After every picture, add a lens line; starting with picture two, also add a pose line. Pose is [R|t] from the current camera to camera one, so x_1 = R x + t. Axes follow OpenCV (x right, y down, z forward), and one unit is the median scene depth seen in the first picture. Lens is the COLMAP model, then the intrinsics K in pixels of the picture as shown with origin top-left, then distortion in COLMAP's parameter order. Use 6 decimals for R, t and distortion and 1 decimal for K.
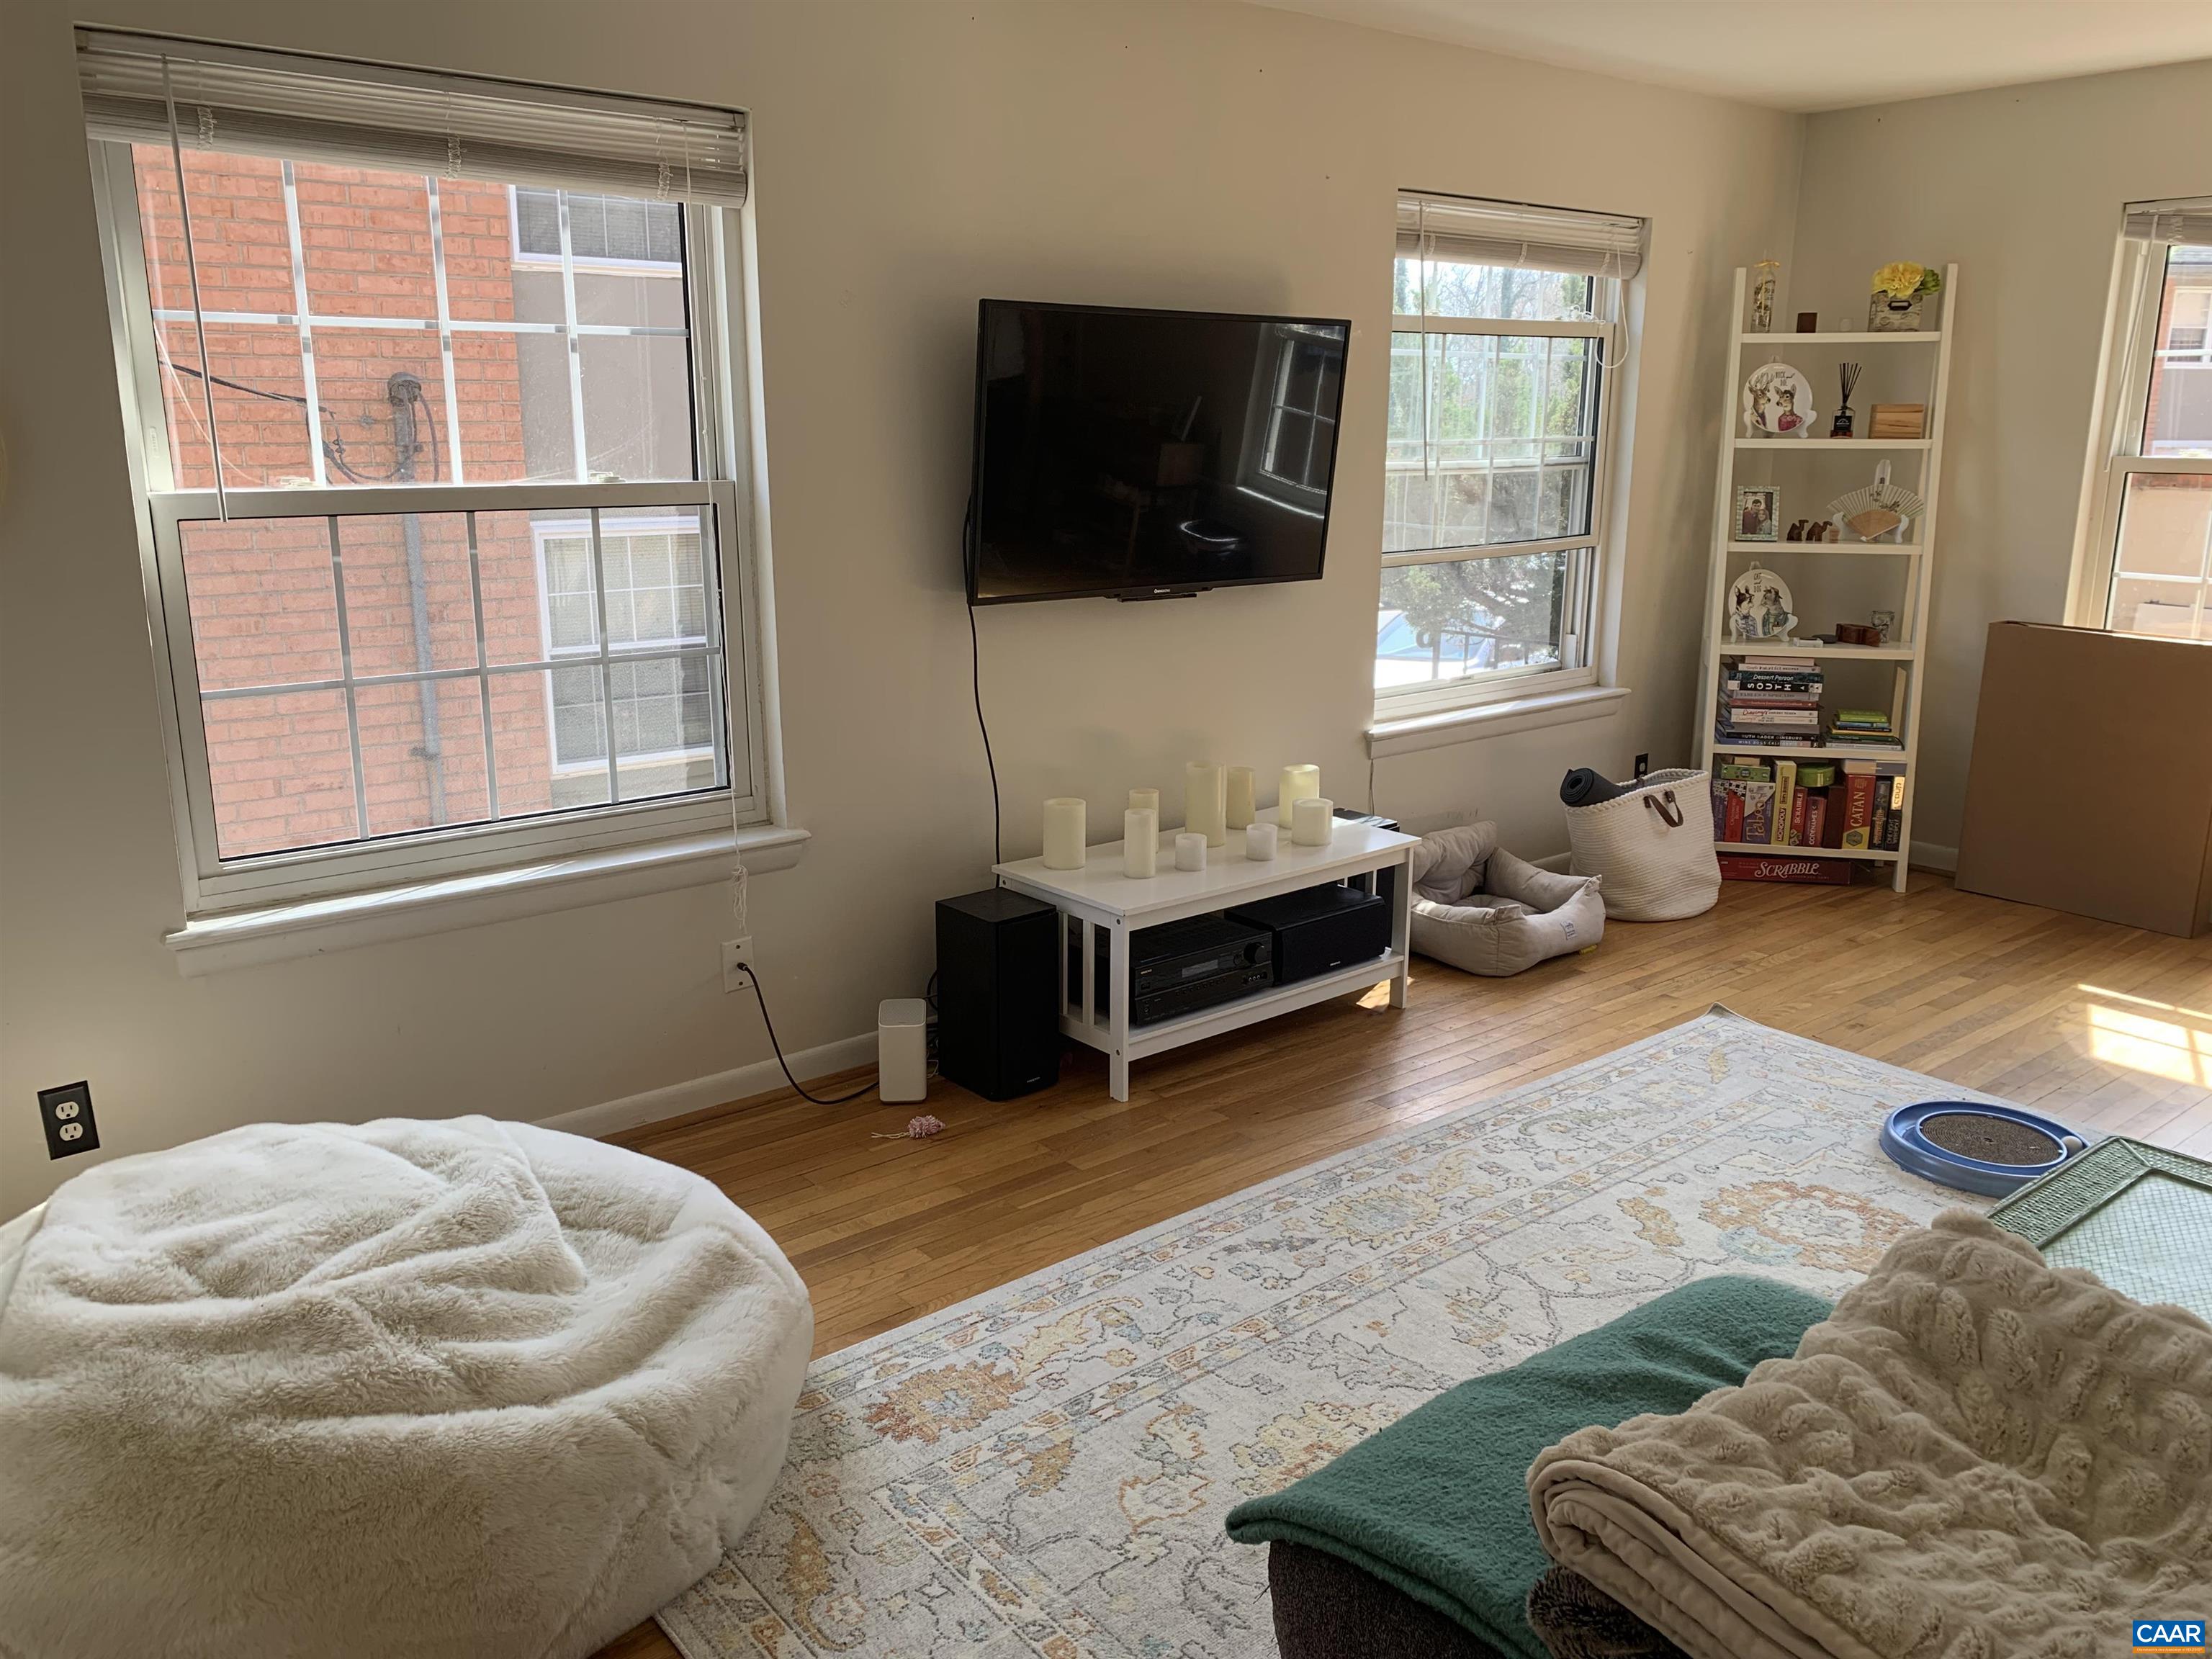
lens RADIAL K [[1685.4, 0, 1103.2], [0, 1685.4, 822.2], [0, 0, 1]] dist [0.009622, -0.009173]
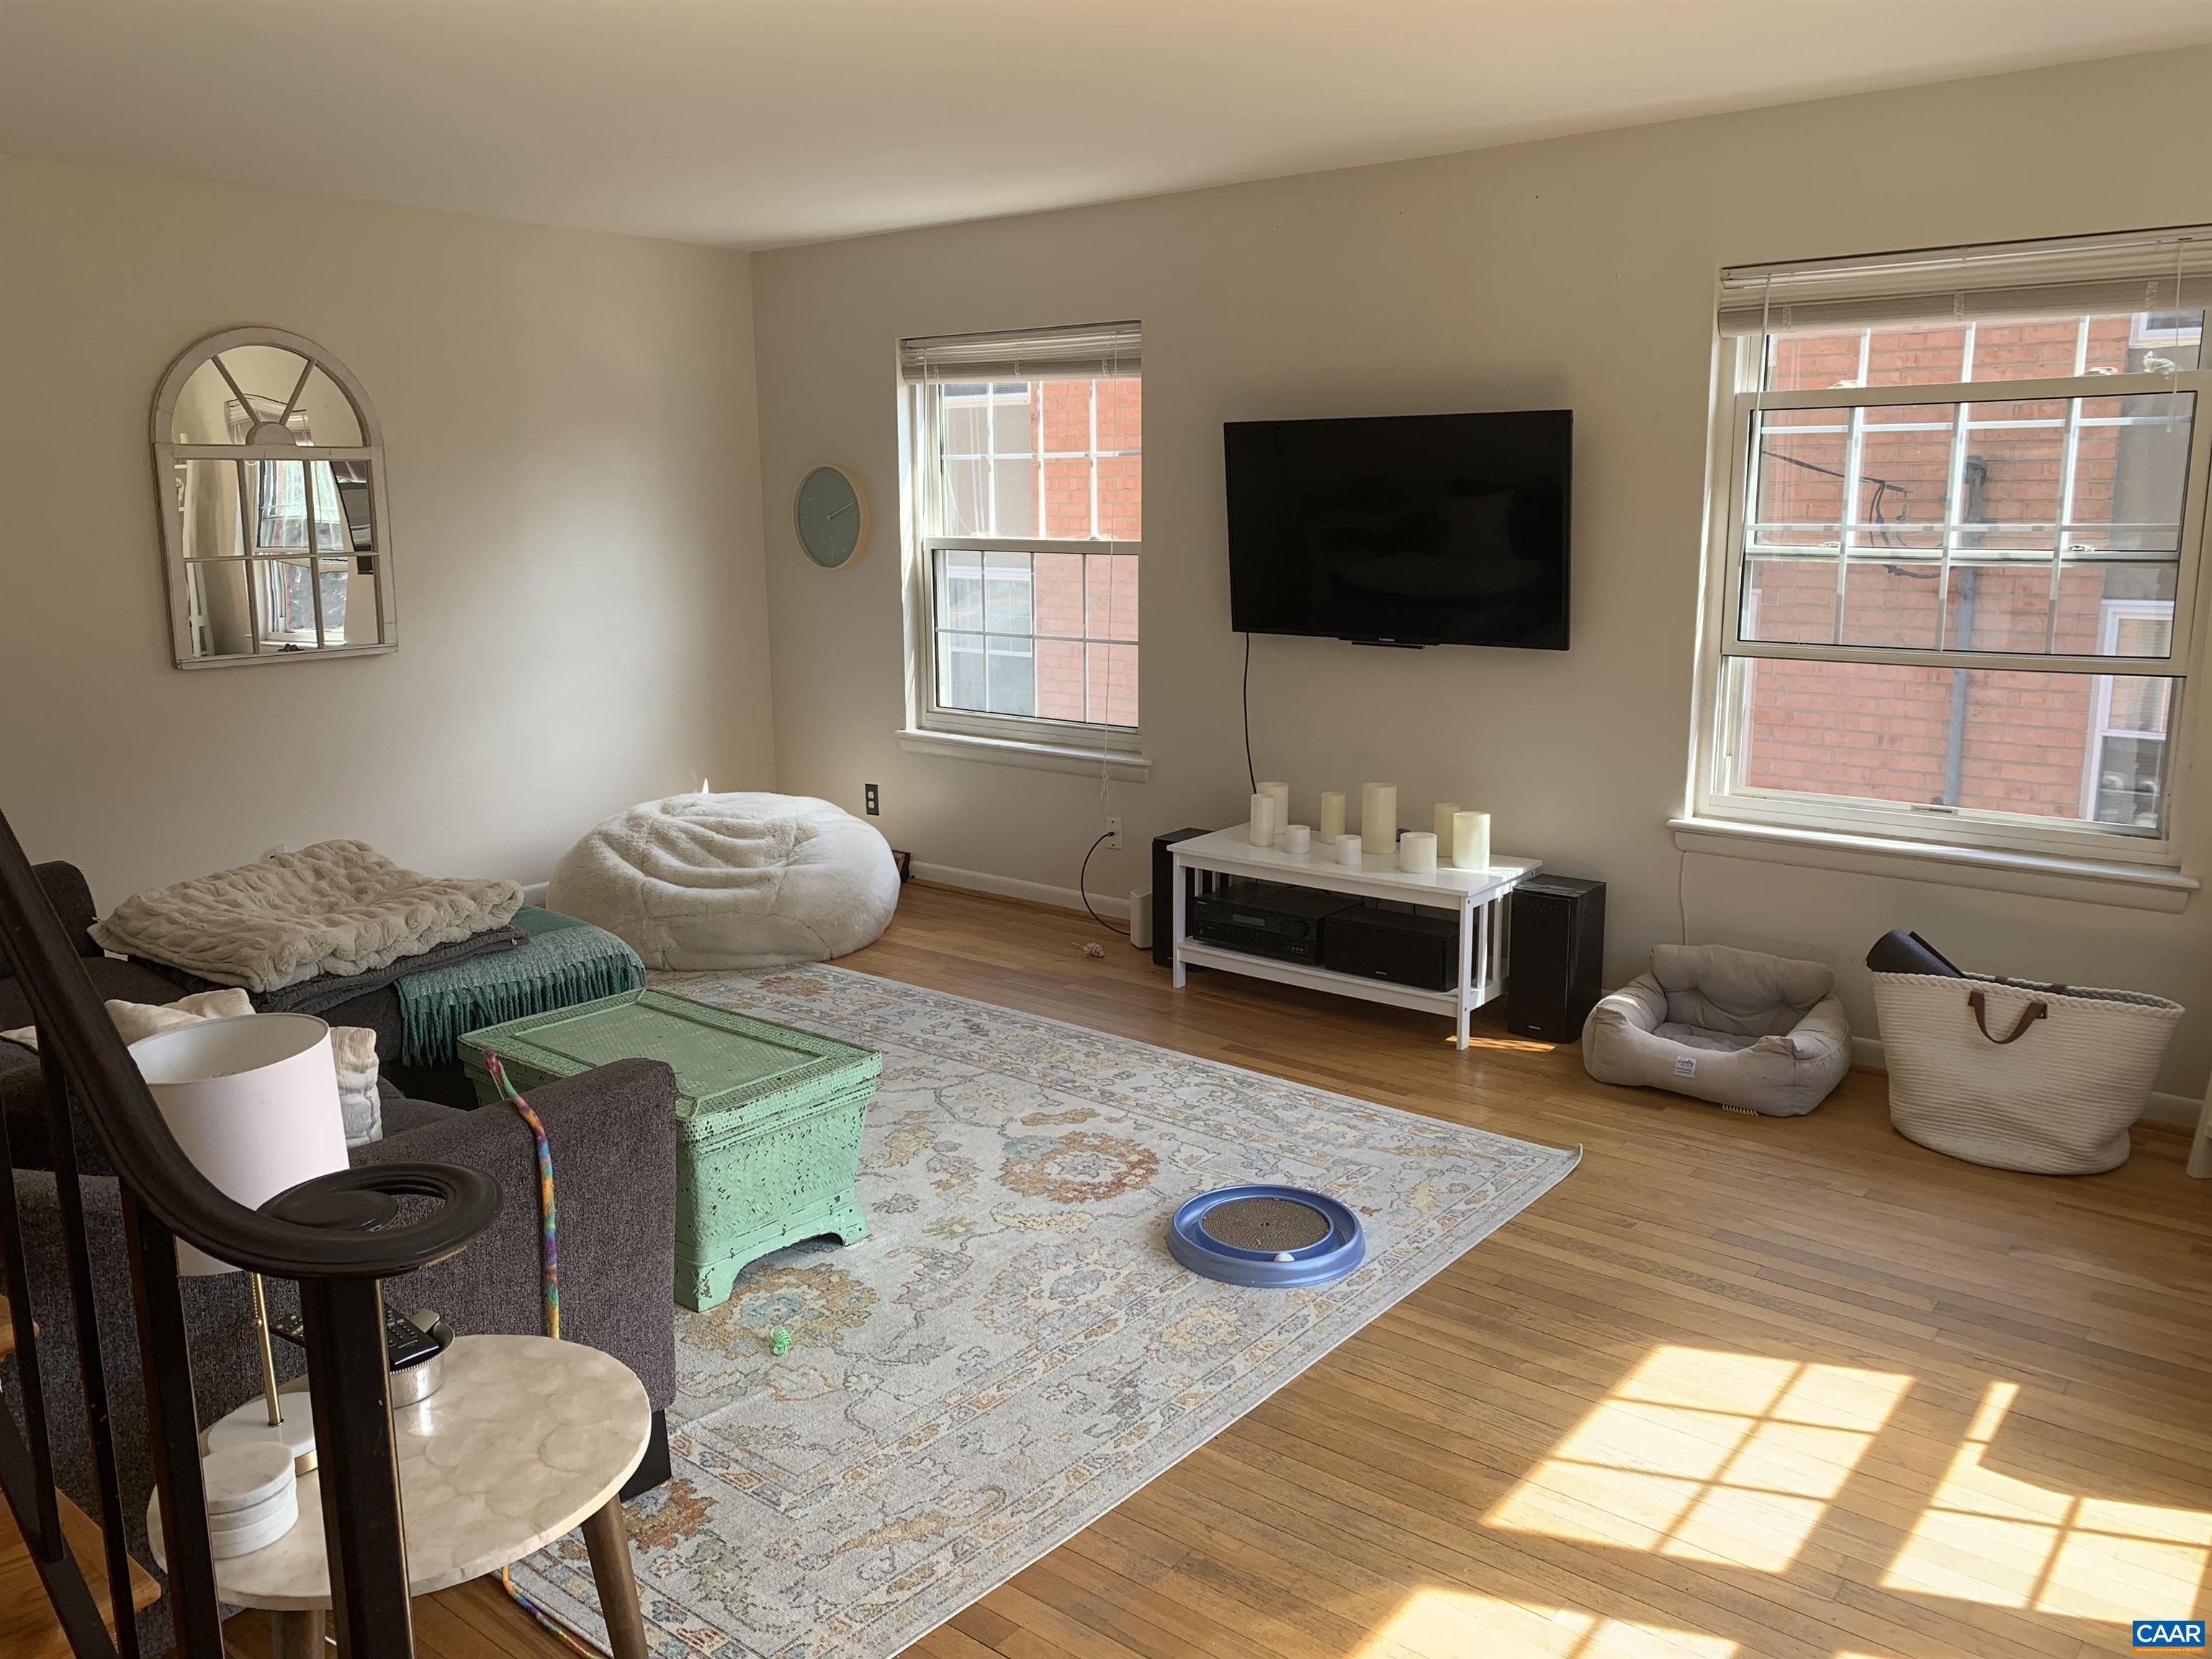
lens RADIAL K [[1685.4, 0, 1101.1], [0, 1685.4, 824.0], [0, 0, 1]] dist [0.009622, -0.009173]
pose [[0.200806, 0.185657, -0.961878, 1.444349], [-0.223768, 0.964612, 0.139470, -0.159693], [0.953732, 0.187231, 0.235244, 0.640659]]
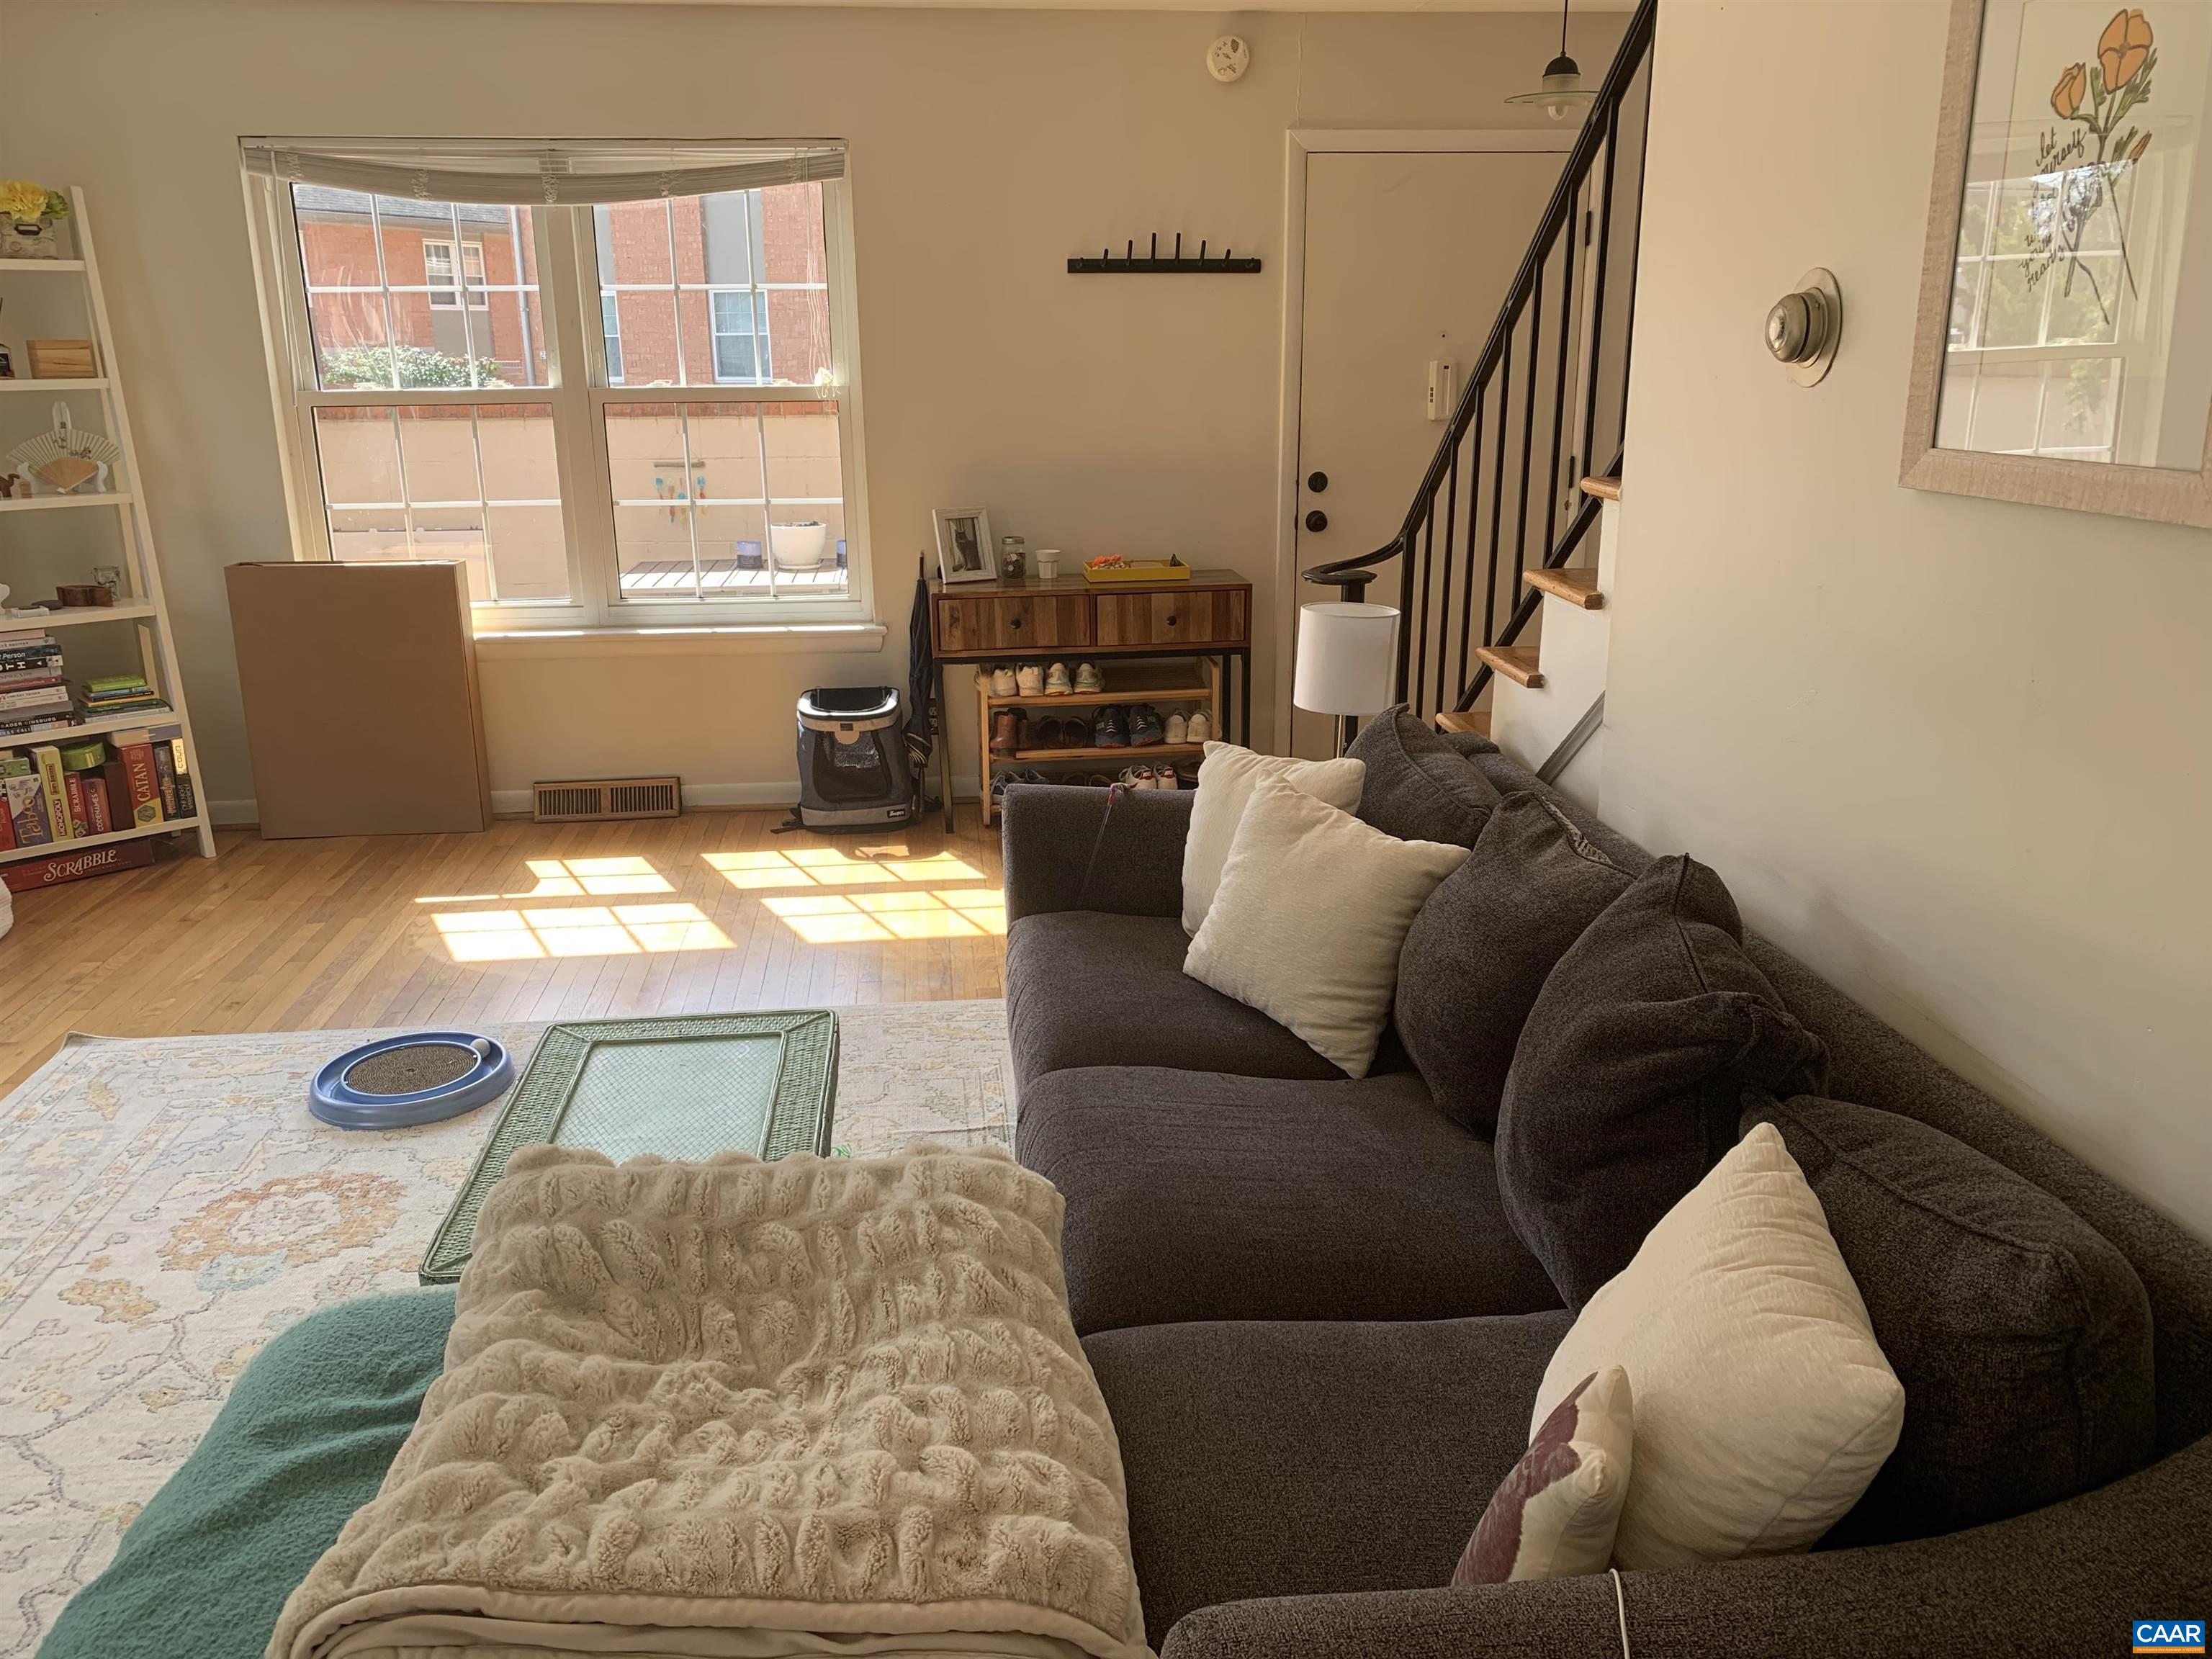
lens RADIAL K [[1685.4, 0, 1098.4], [0, 1685.4, 830.1], [0, 0, 1]] dist [0.009622, -0.009173]
pose [[0.537194, -0.239659, 0.808694, -0.041625], [0.207609, 0.966856, 0.148621, -0.017127], [-0.817509, 0.088054, 0.569144, 0.071746]]
